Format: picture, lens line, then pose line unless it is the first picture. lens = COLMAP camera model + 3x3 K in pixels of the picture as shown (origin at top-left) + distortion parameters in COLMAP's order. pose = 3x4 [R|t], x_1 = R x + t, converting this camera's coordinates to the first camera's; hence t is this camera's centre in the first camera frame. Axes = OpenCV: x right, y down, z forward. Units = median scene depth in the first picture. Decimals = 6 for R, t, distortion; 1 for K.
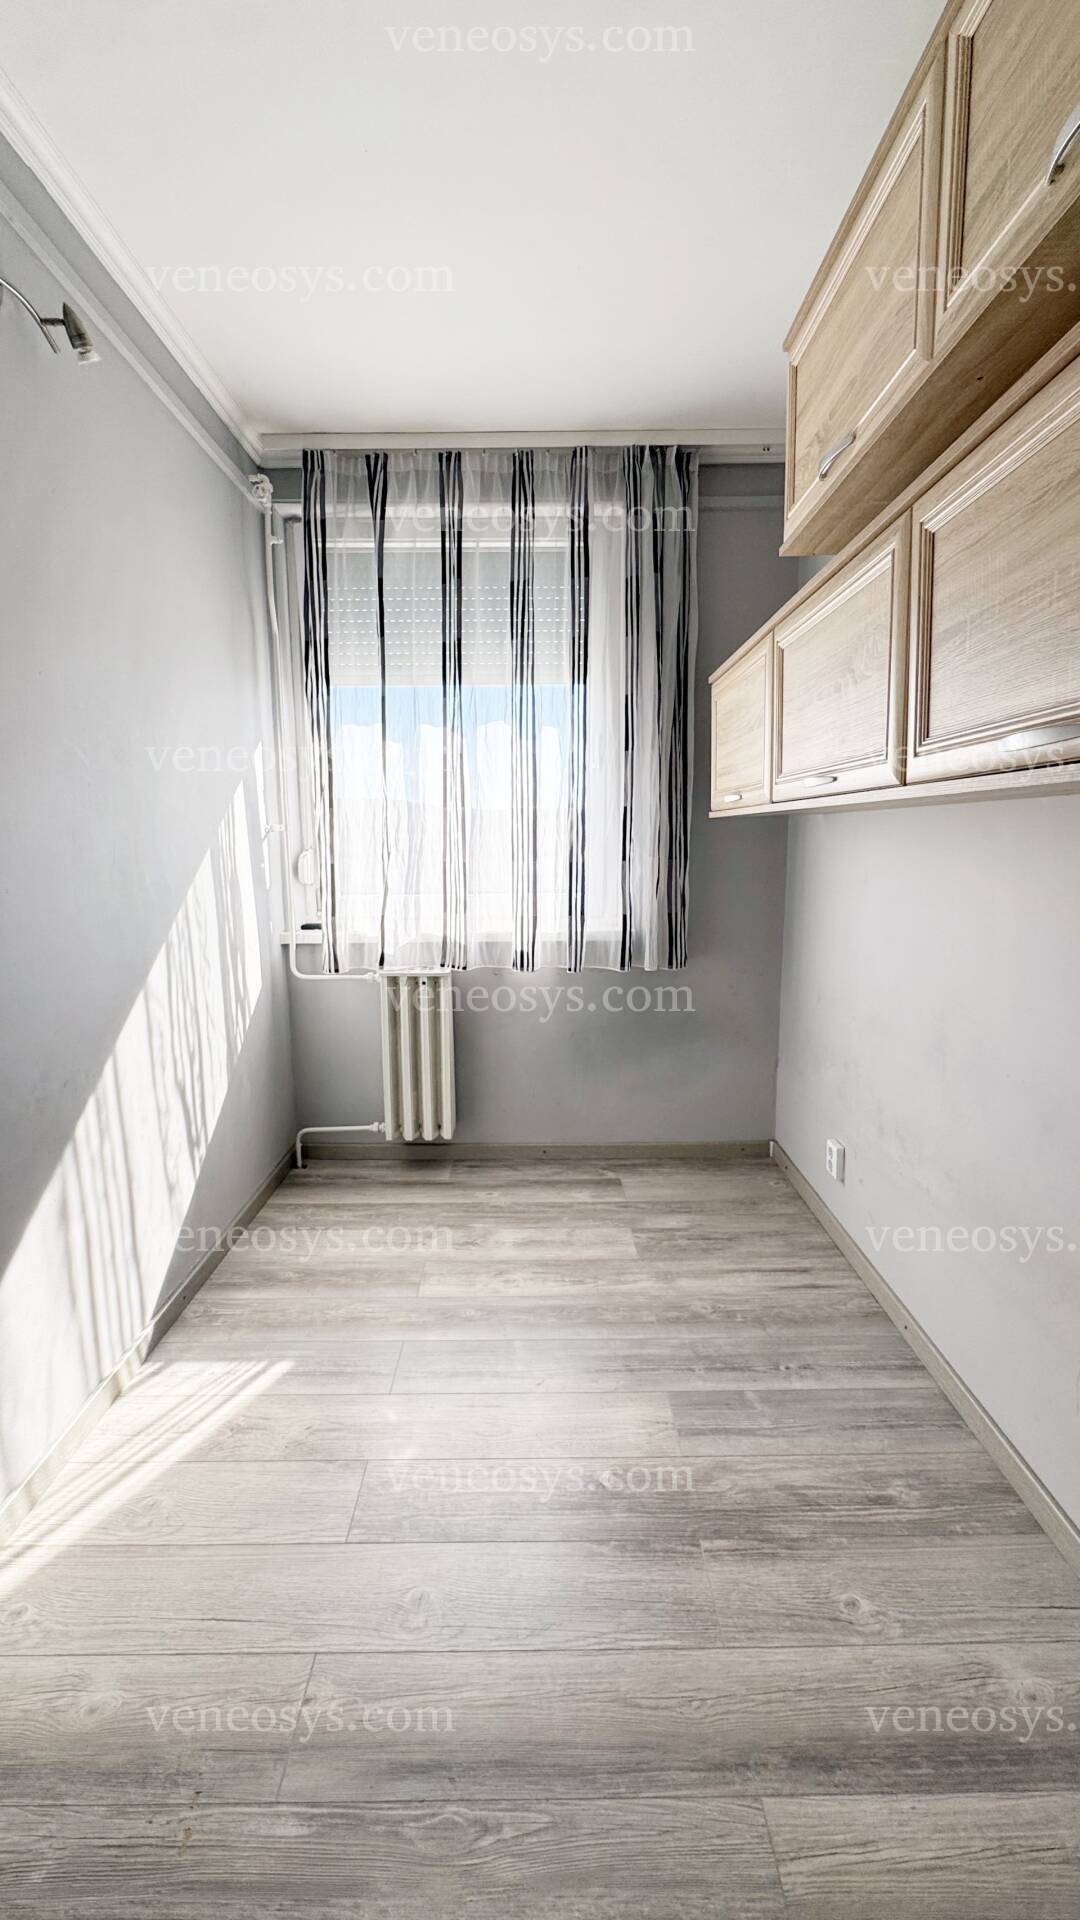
lens RADIAL K [[769.8, 0, 540.0], [0, 769.8, 956.7], [0, 0, 1]] dist [-0.004597, 0.000711]
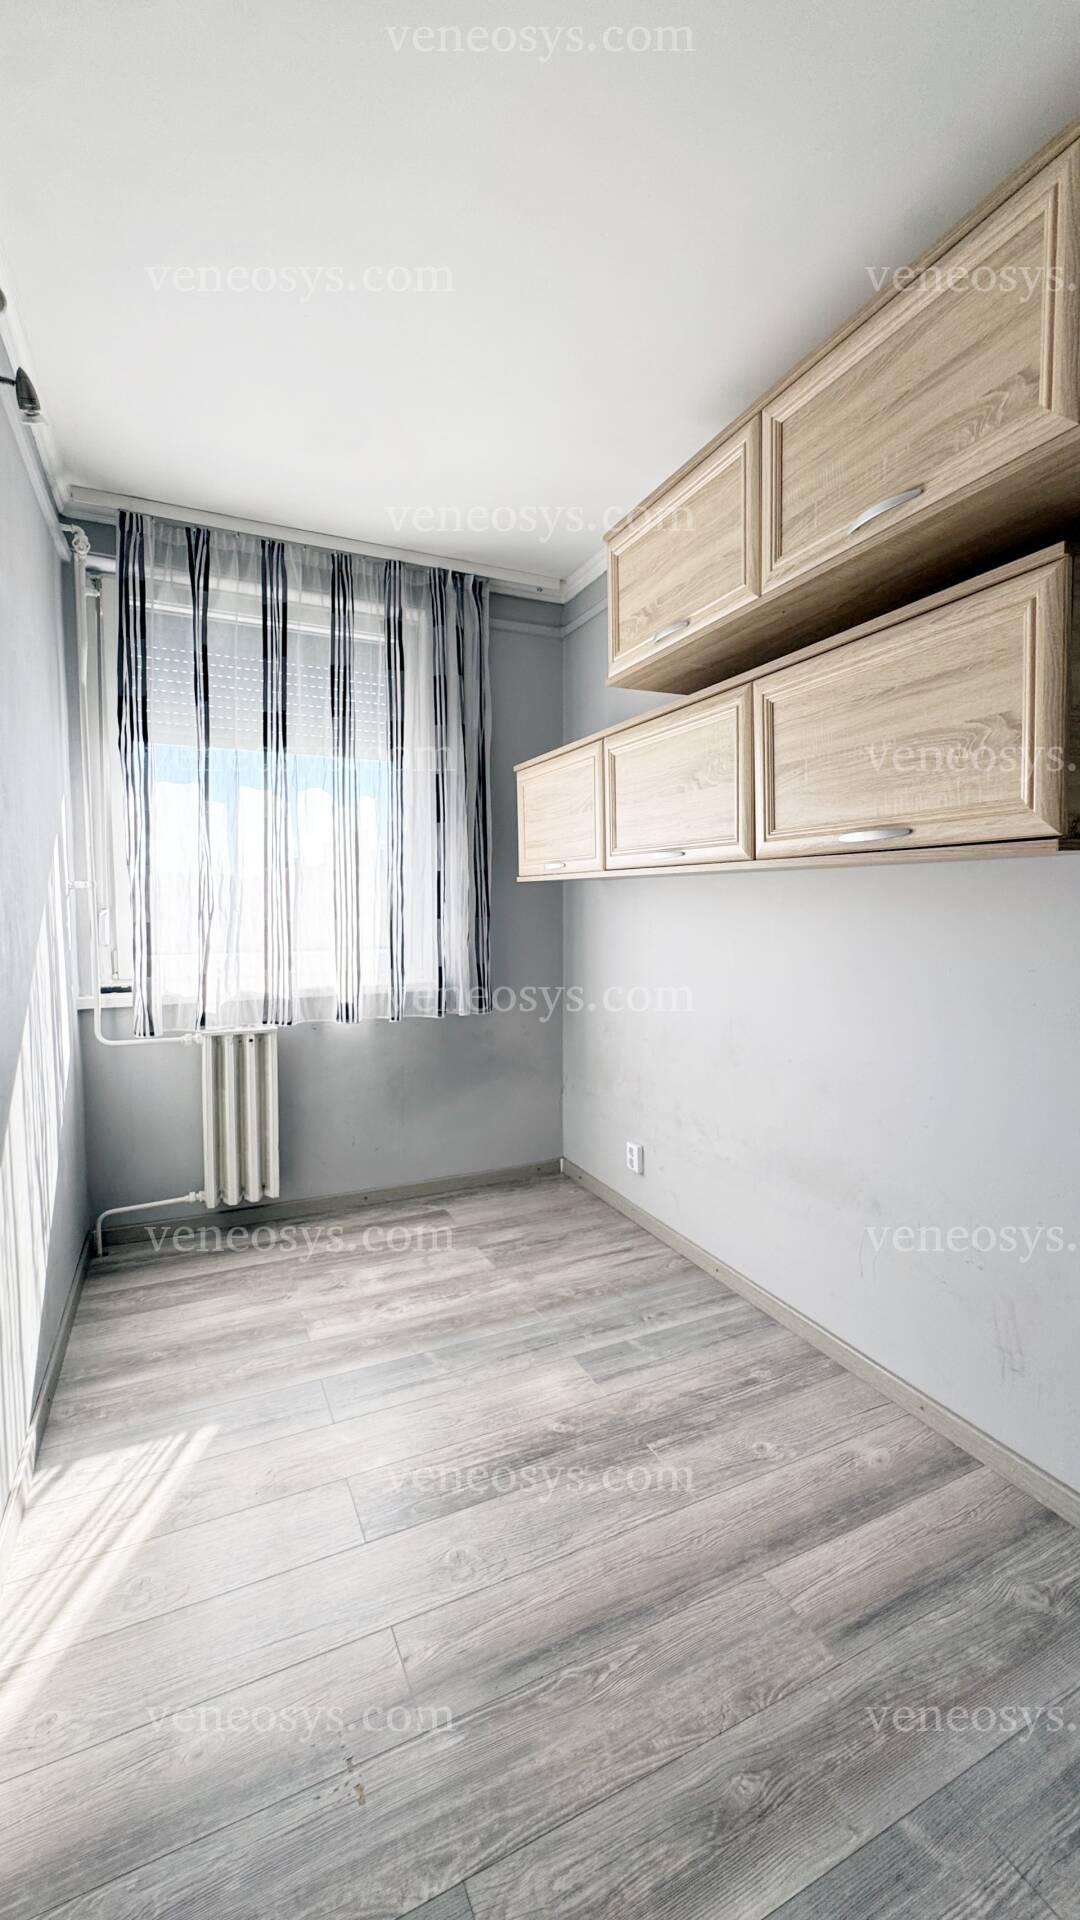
lens RADIAL K [[769.8, 0, 539.4], [0, 769.8, 955.9], [0, 0, 1]] dist [-0.004597, 0.000711]
pose [[0.907167, -0.022814, 0.420153, -0.338559], [0.059326, 0.995489, -0.074037, 0.031583], [-0.416568, 0.092090, 0.904428, -0.104003]]
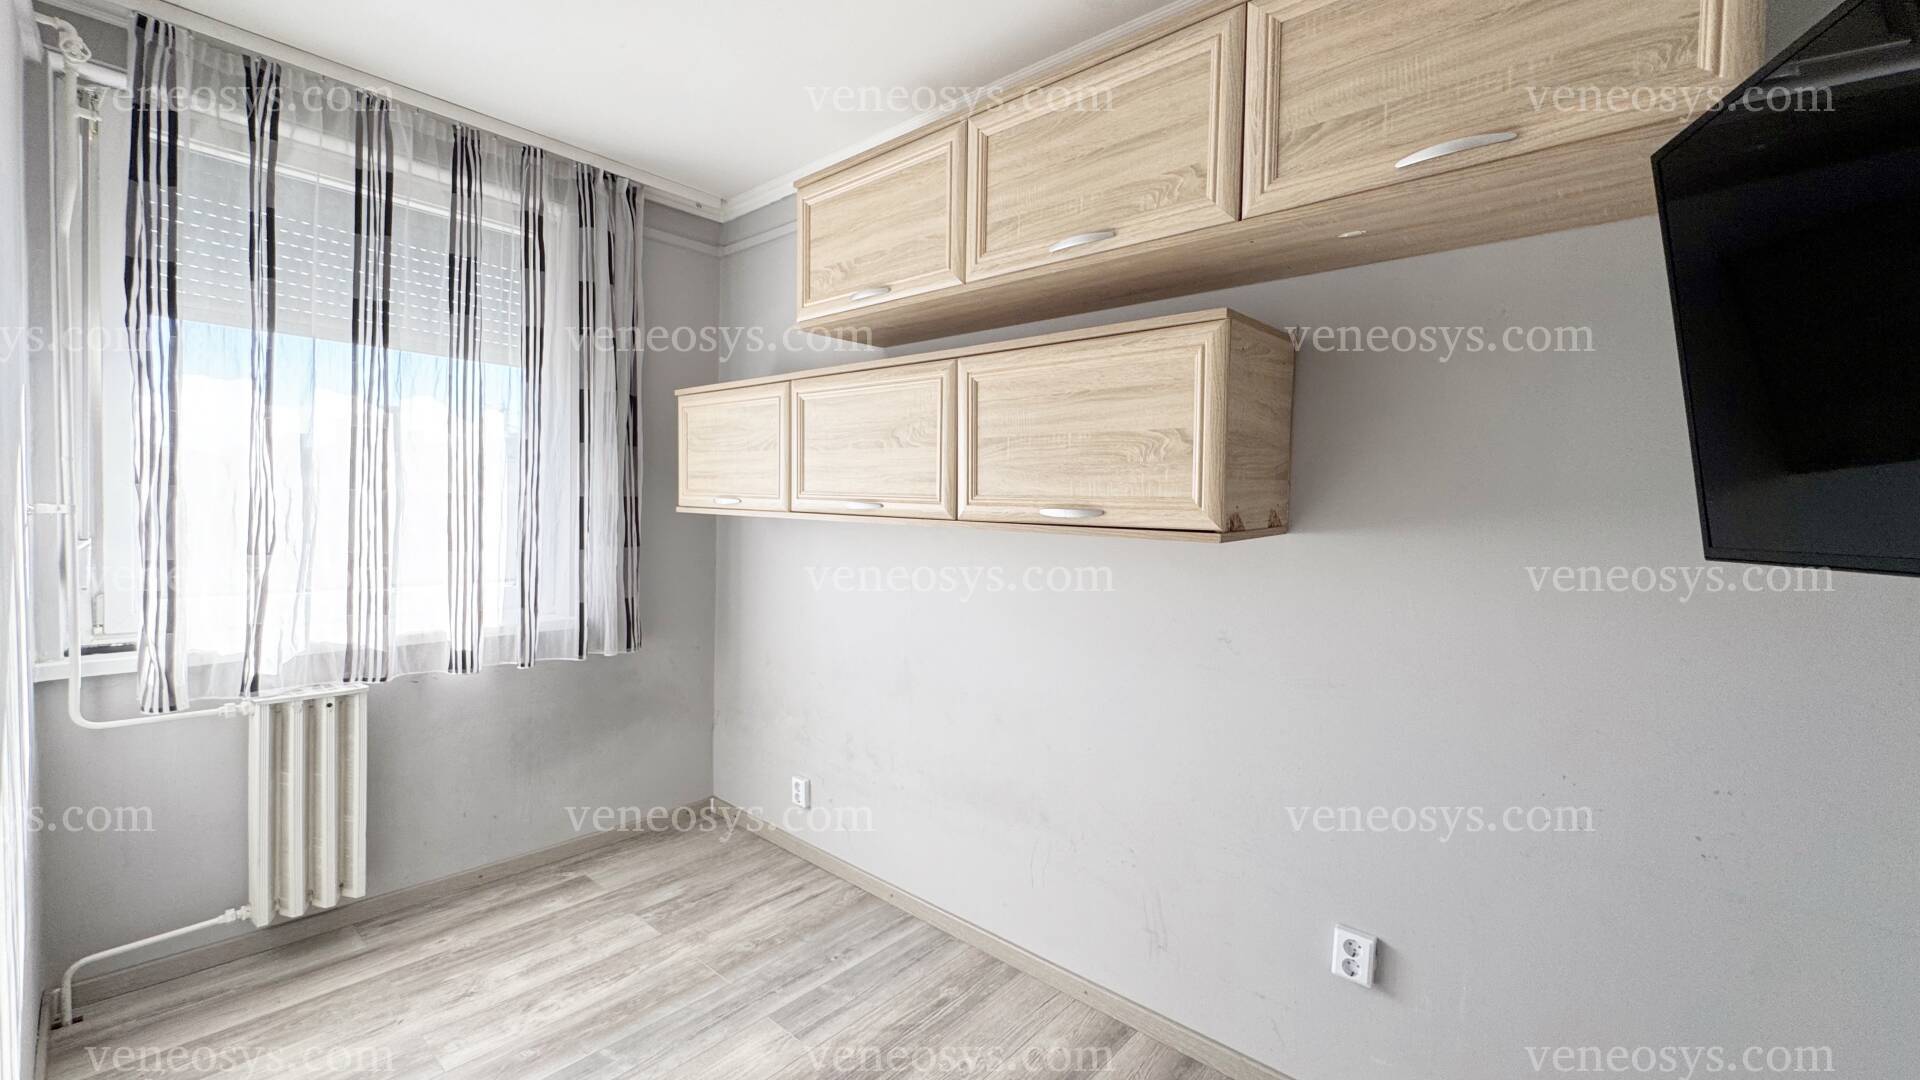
lens RADIAL K [[769.8, 0, 960.1], [0, 769.8, 539.4], [0, 0, 1]] dist [-0.004597, 0.000711]
pose [[0.658602, -0.004998, 0.752475, -0.472761], [0.082017, 0.994497, -0.065181, -0.046398], [-0.748008, 0.104644, 0.655388, -0.048492]]
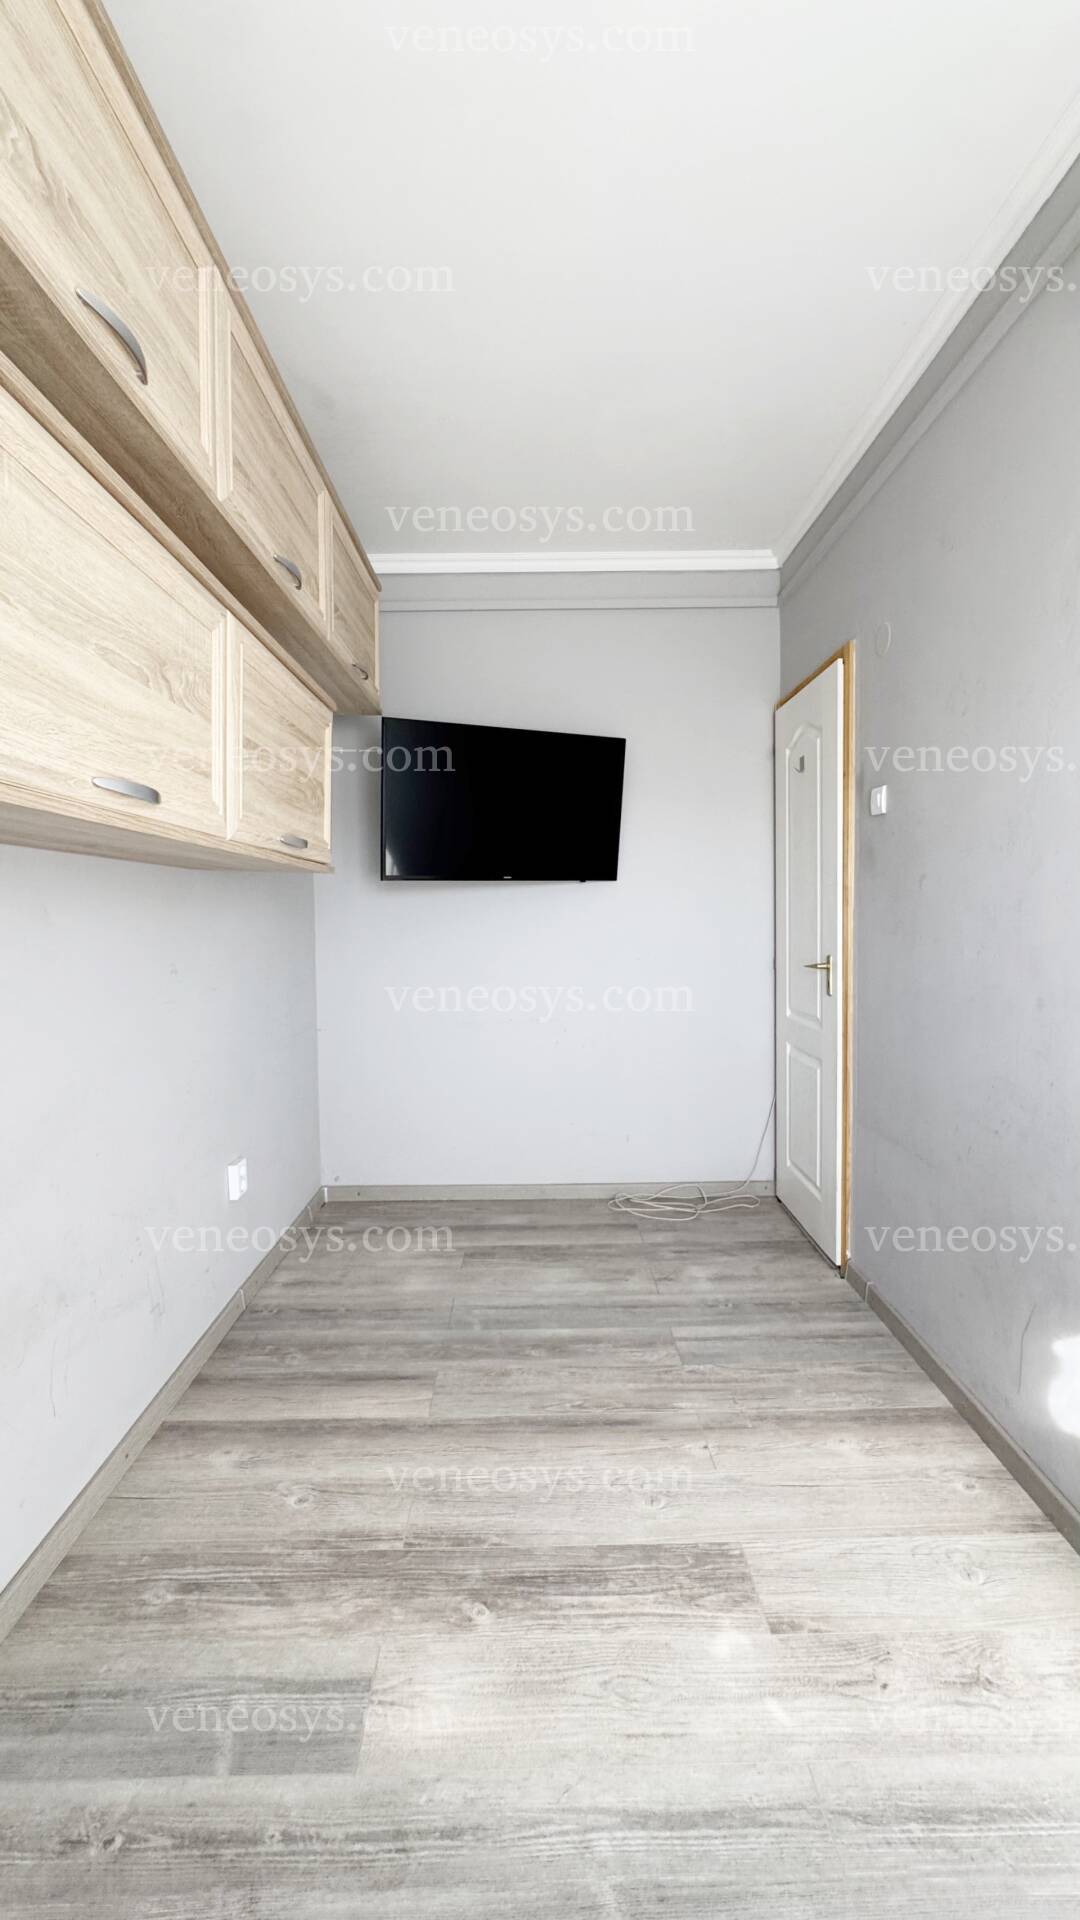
lens RADIAL K [[769.8, 0, 539.7], [0, 769.8, 961.4], [0, 0, 1]] dist [-0.004597, 0.000711]
pose [[-0.999841, 0.016865, -0.005745, 0.010145], [0.015272, 0.977334, 0.211152, -0.175325], [0.009176, 0.211030, -0.977436, 1.352535]]
